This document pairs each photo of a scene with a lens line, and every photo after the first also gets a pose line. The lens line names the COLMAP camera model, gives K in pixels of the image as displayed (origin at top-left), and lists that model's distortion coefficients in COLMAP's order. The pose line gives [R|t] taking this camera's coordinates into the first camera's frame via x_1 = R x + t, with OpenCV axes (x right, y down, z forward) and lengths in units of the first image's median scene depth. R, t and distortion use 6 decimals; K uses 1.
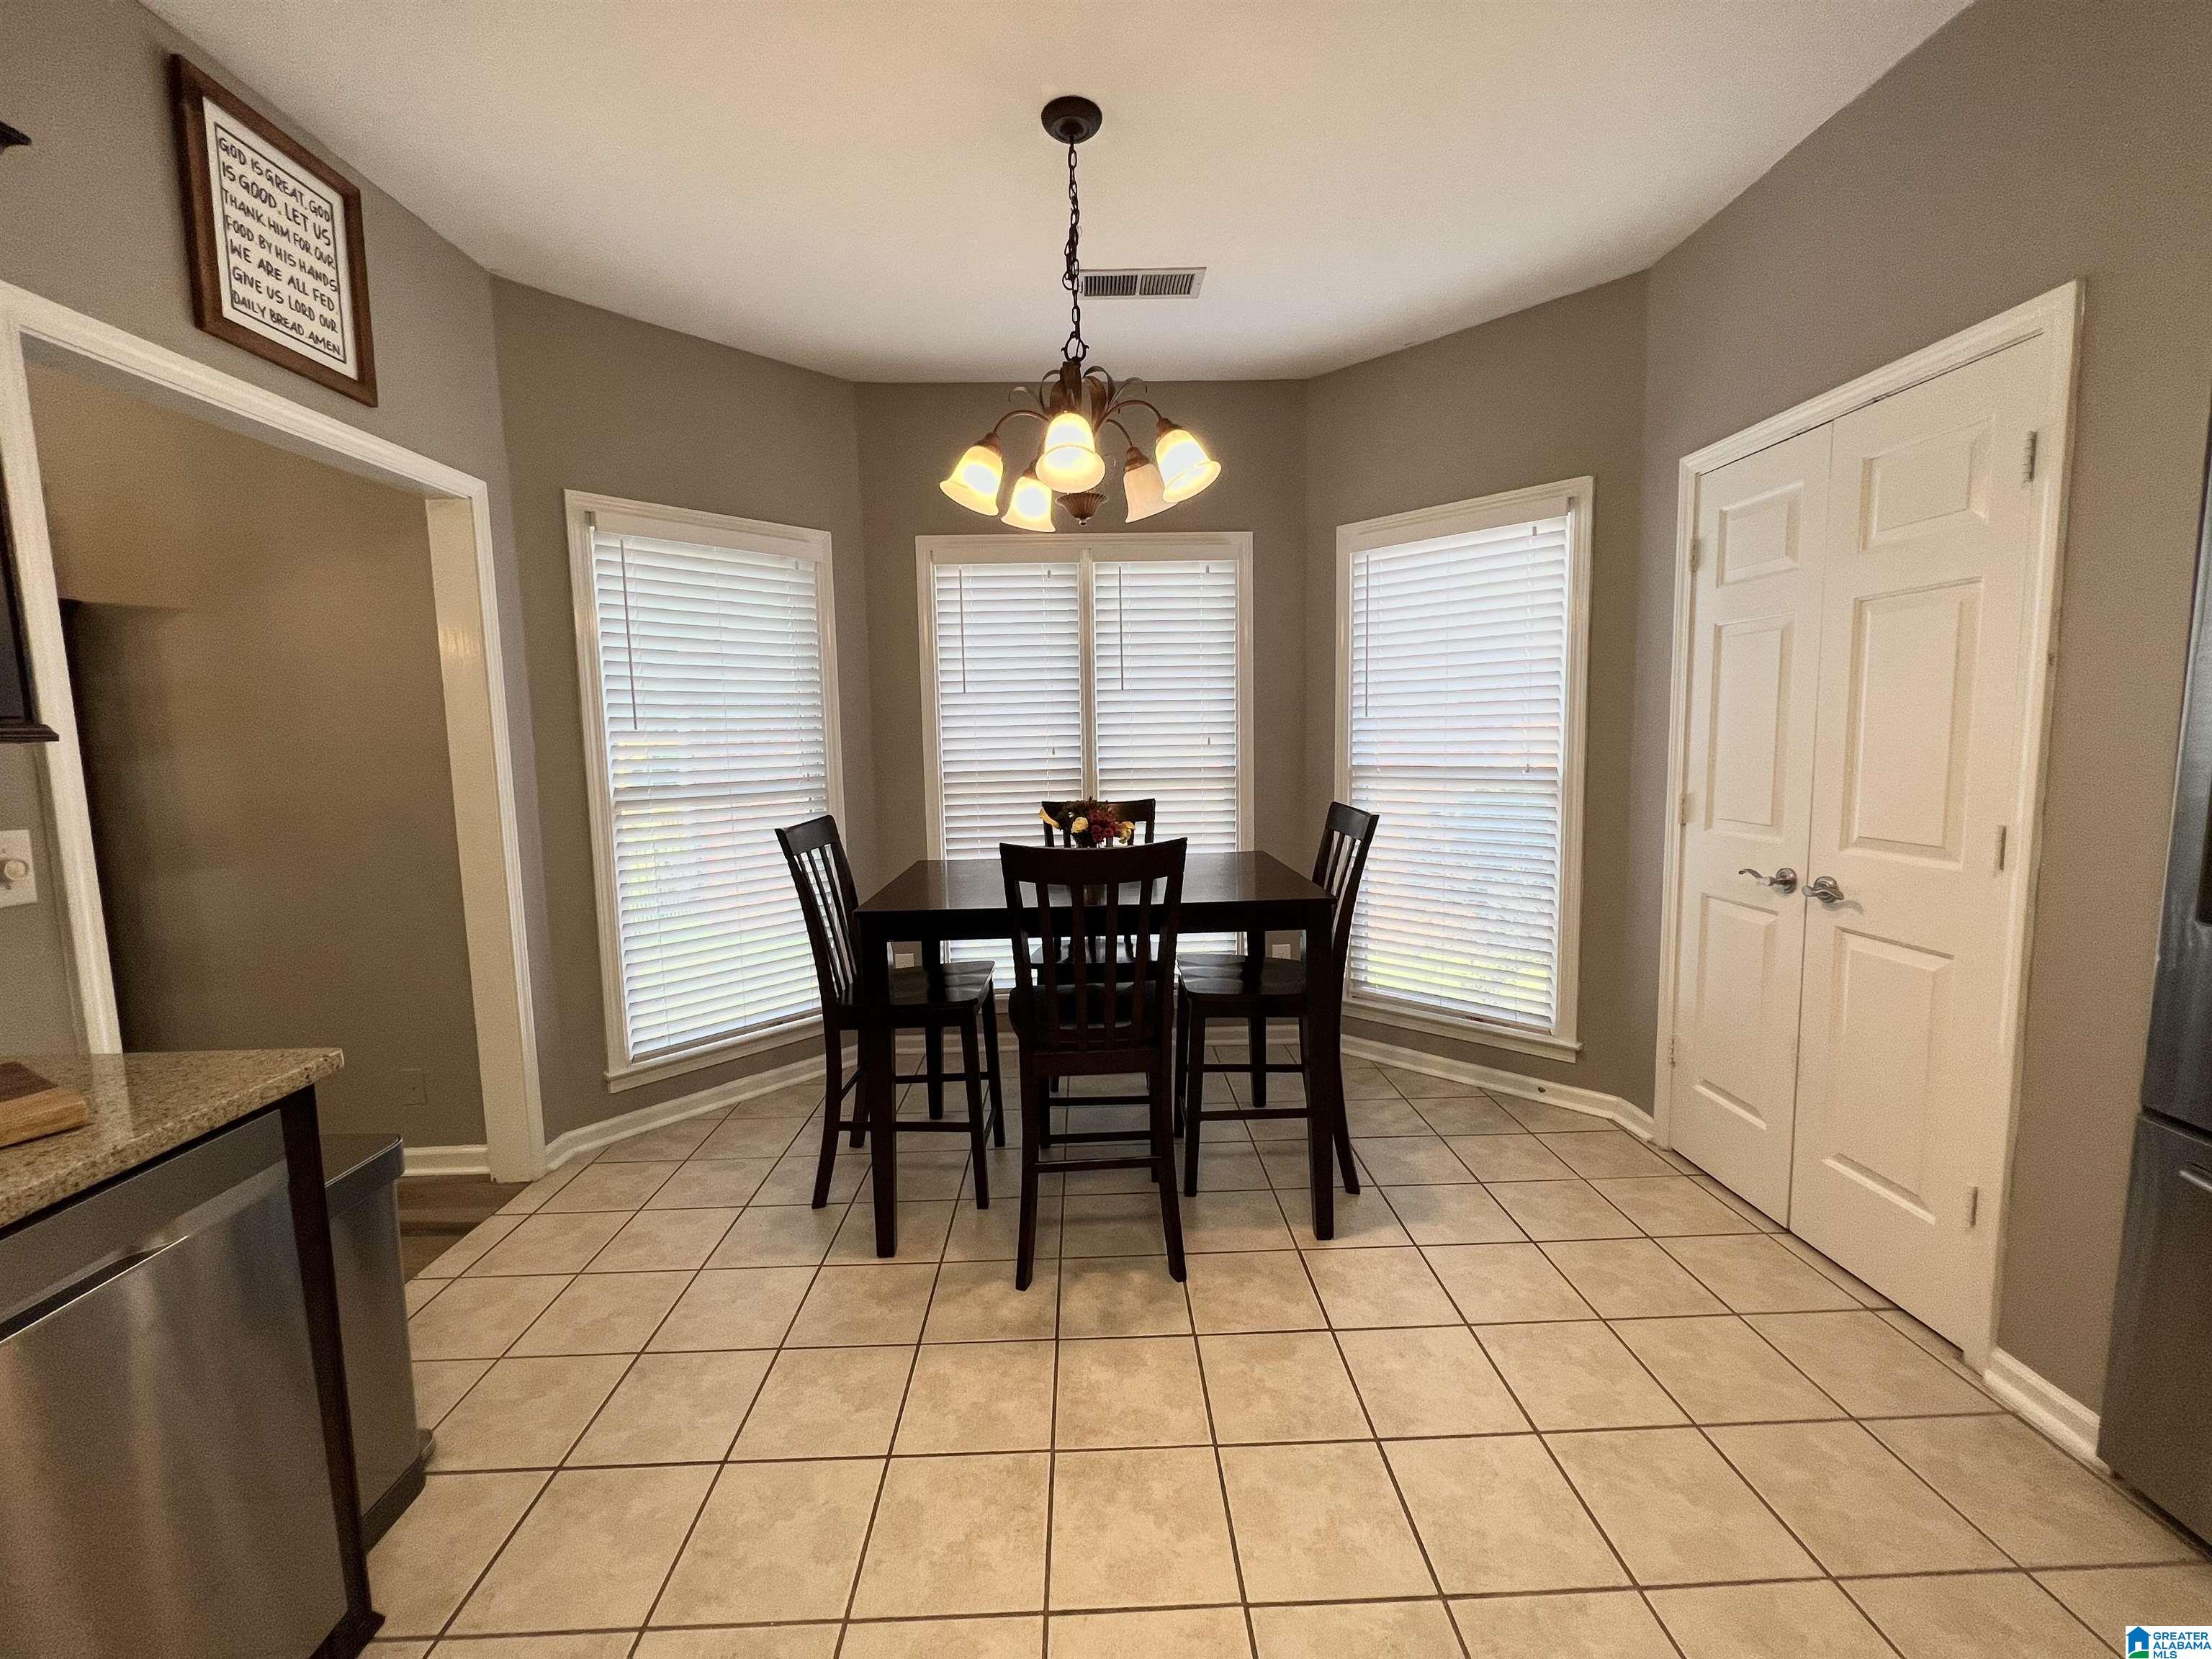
lens RADIAL K [[888.9, 0, 1106.8], [0, 888.9, 825.8], [0, 0, 1]] dist [0.001500, -0.000390]
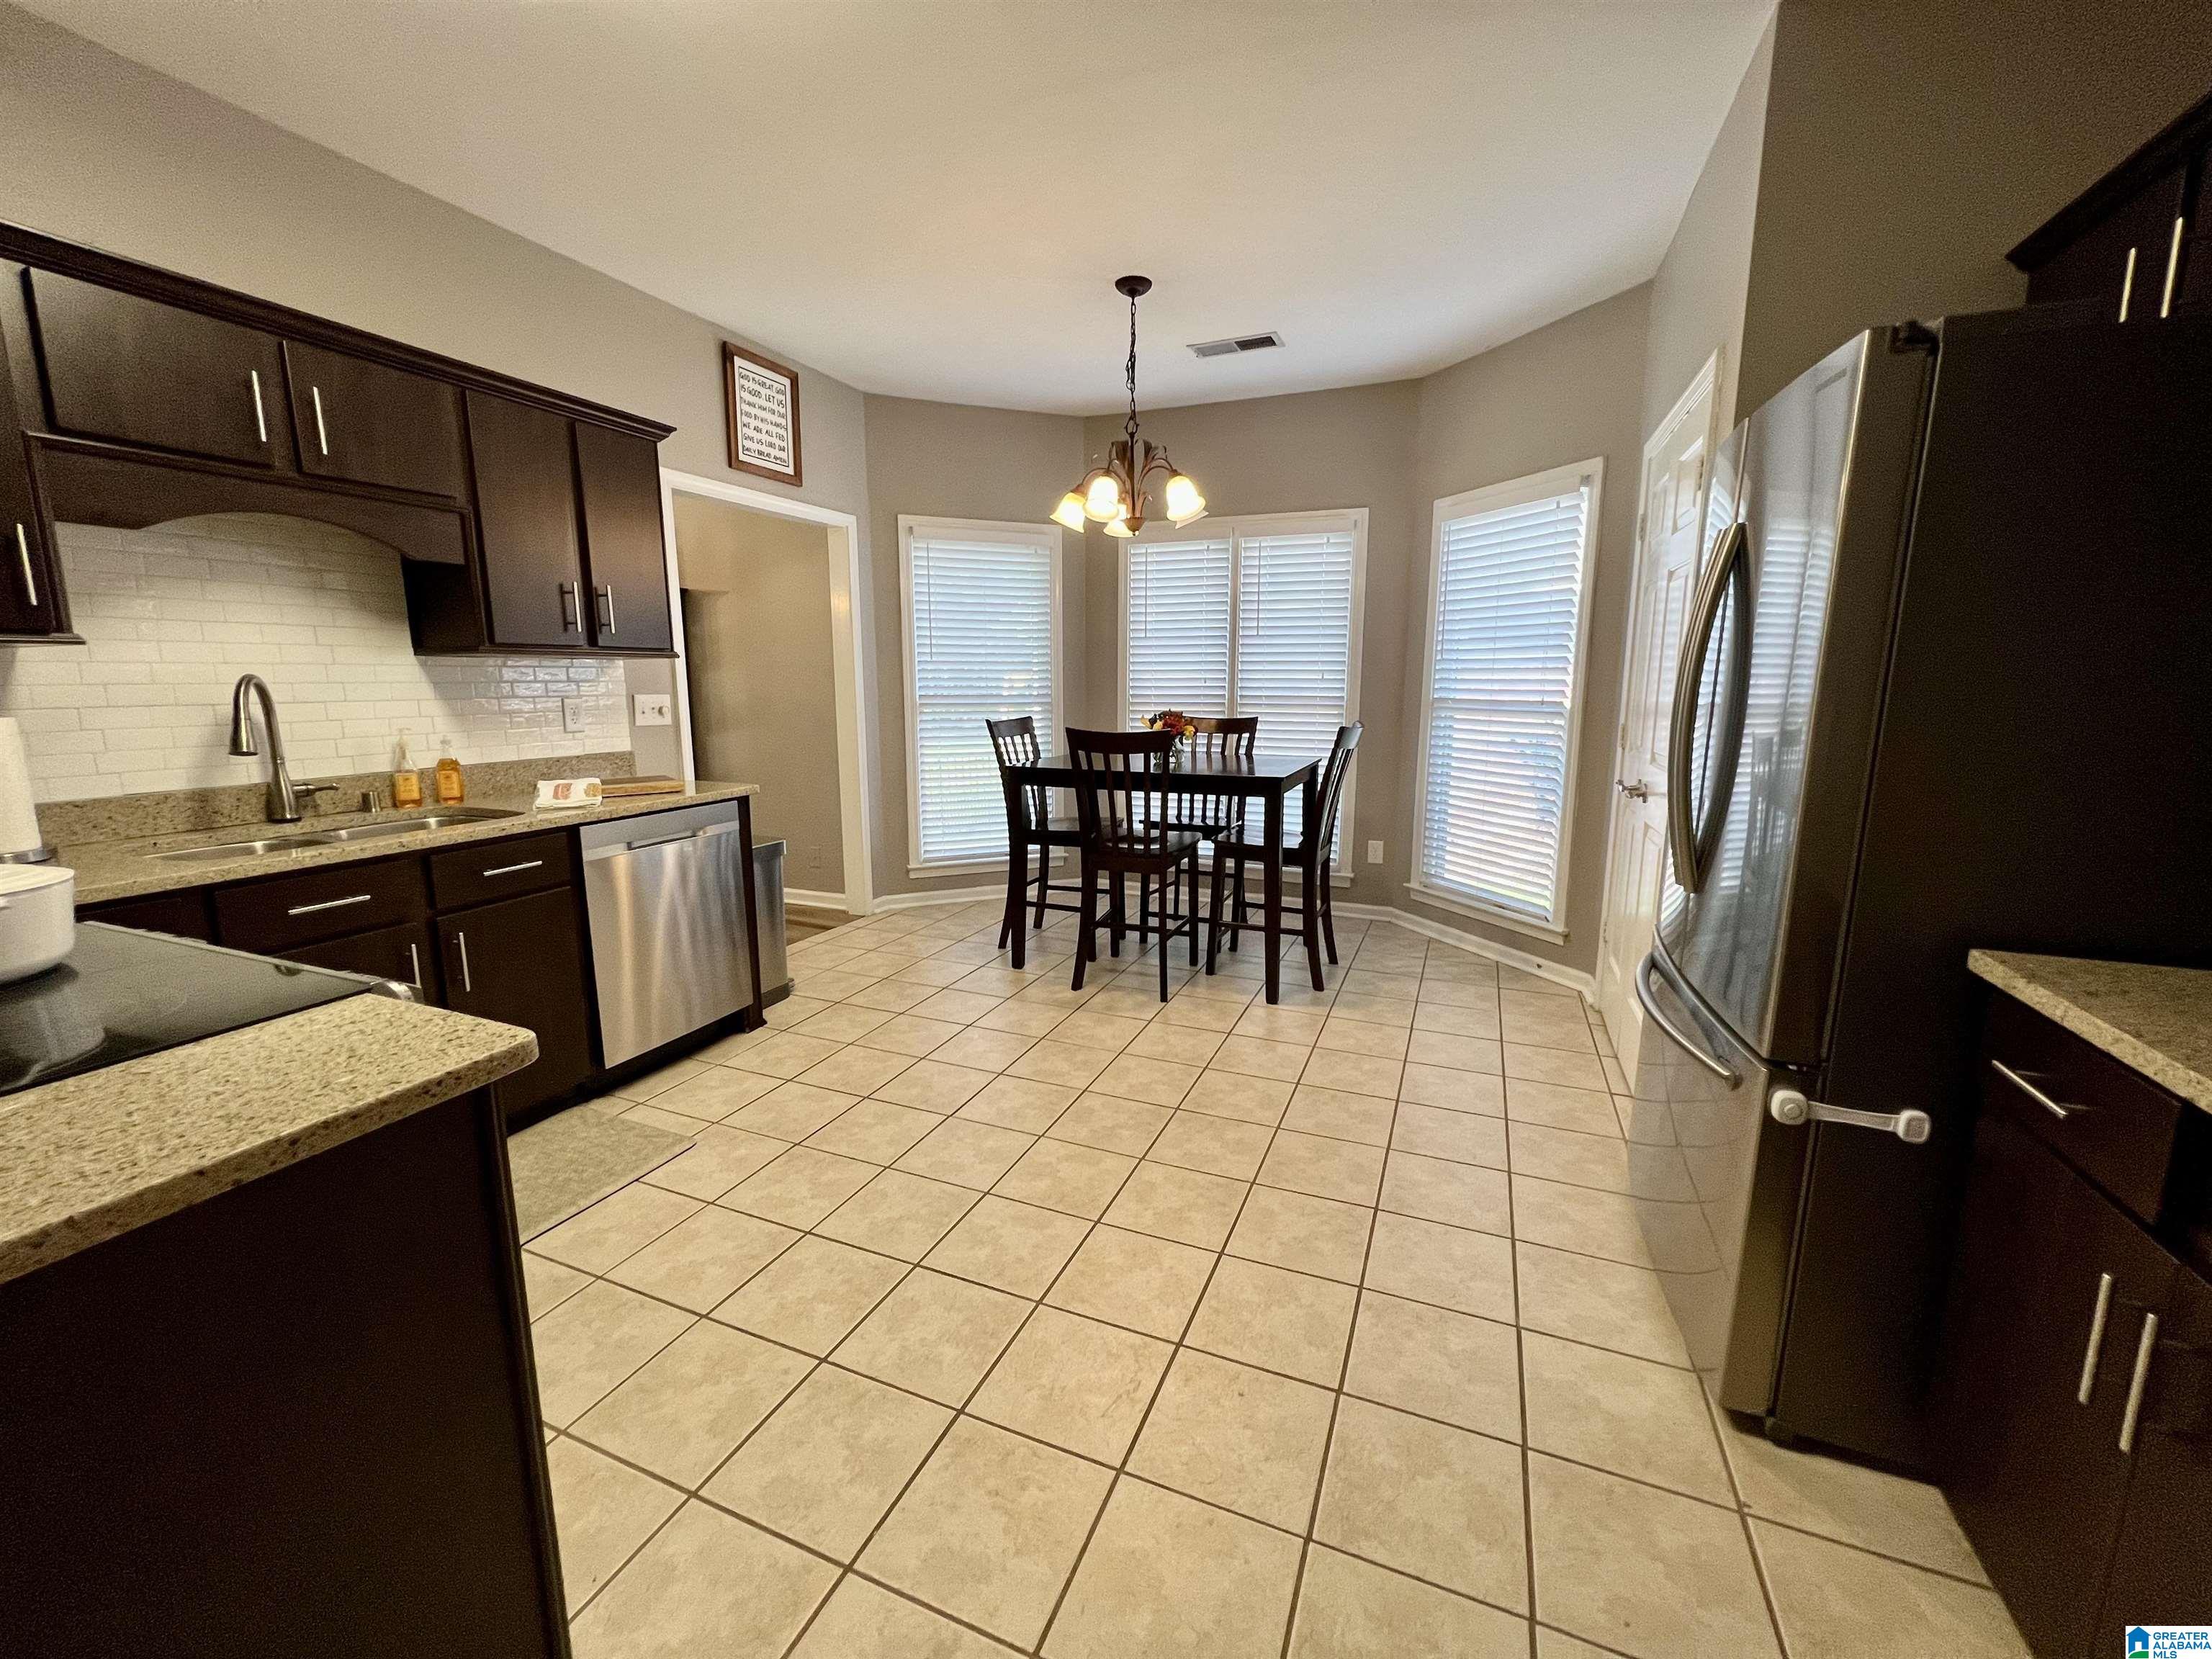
lens RADIAL K [[888.9, 0, 1106.8], [0, 888.9, 825.8], [0, 0, 1]] dist [0.001500, -0.000390]
pose [[0.912845, 0.088493, -0.398601, 0.525878], [-0.061620, 0.994908, 0.079761, 0.054303], [0.403629, -0.048247, 0.913650, -0.451018]]
